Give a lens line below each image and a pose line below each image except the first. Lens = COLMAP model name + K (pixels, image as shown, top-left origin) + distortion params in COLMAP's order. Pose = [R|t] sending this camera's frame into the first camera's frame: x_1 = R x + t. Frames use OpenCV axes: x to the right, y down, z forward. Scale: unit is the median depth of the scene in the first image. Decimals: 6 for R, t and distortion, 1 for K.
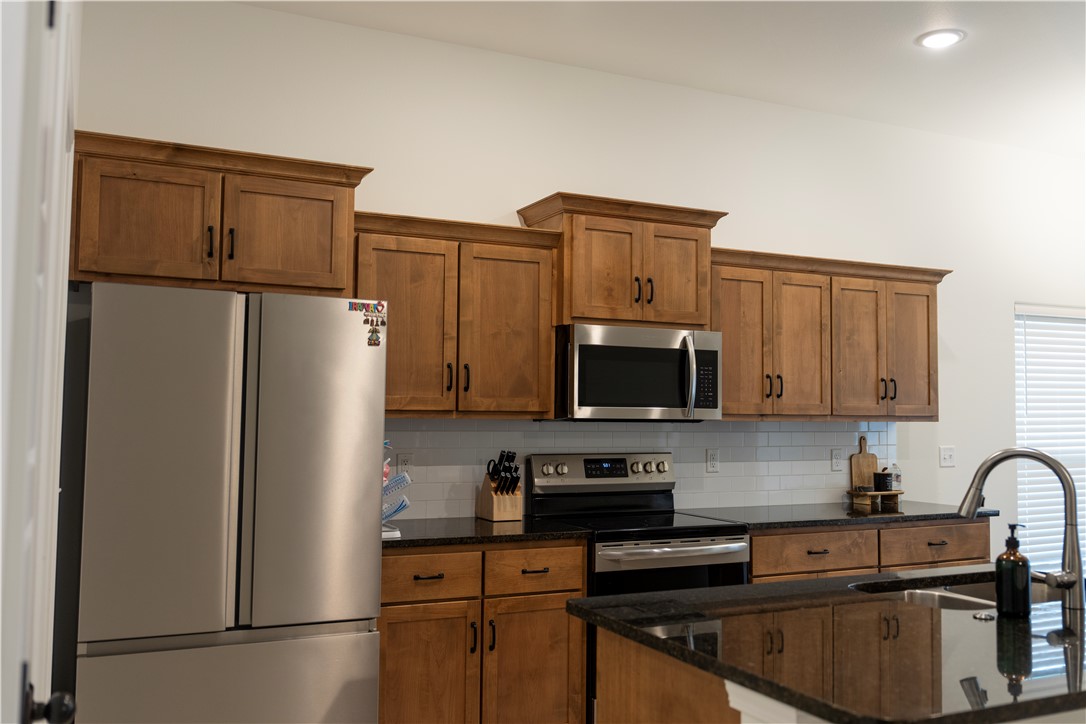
lens RADIAL K [[982.8, 0, 543.6], [0, 982.8, 363.7], [0, 0, 1]] dist [-0.013741, 0.000429]
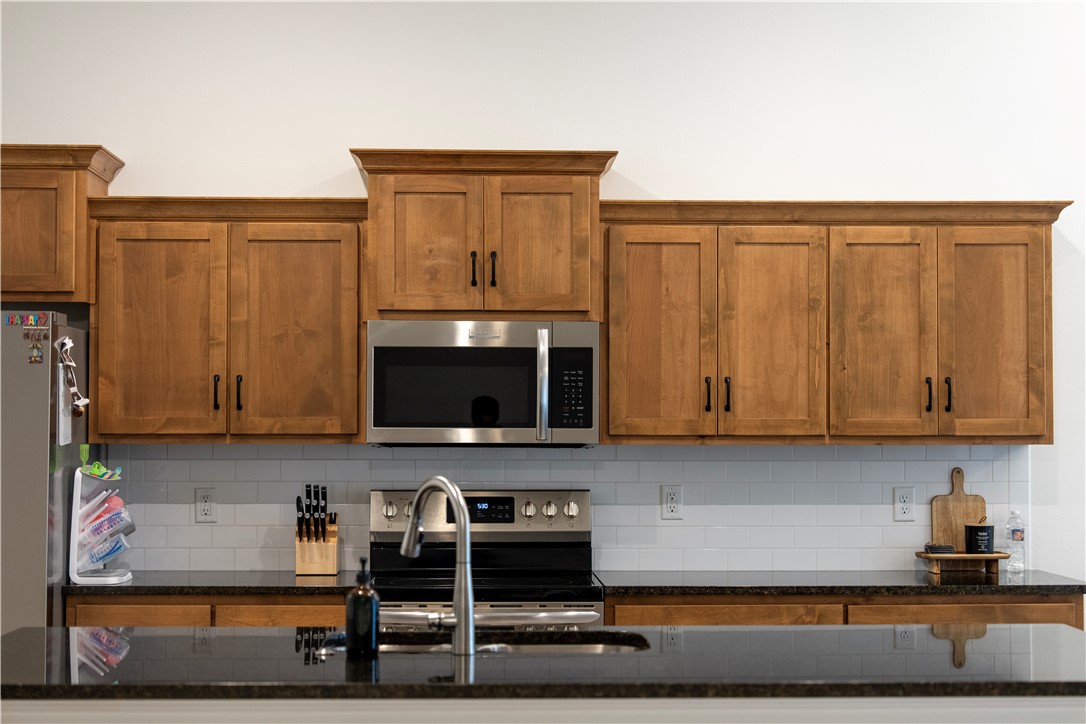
lens RADIAL K [[1992.2, 0, 543.0], [0, 1992.2, 361.6], [0, 0, 1]] dist [0.011285, 0.000000]
pose [[0.915413, -0.020903, -0.401974, 0.738091], [0.028176, 0.999529, 0.012191, -0.021973], [0.401530, -0.022485, 0.915570, -0.353226]]
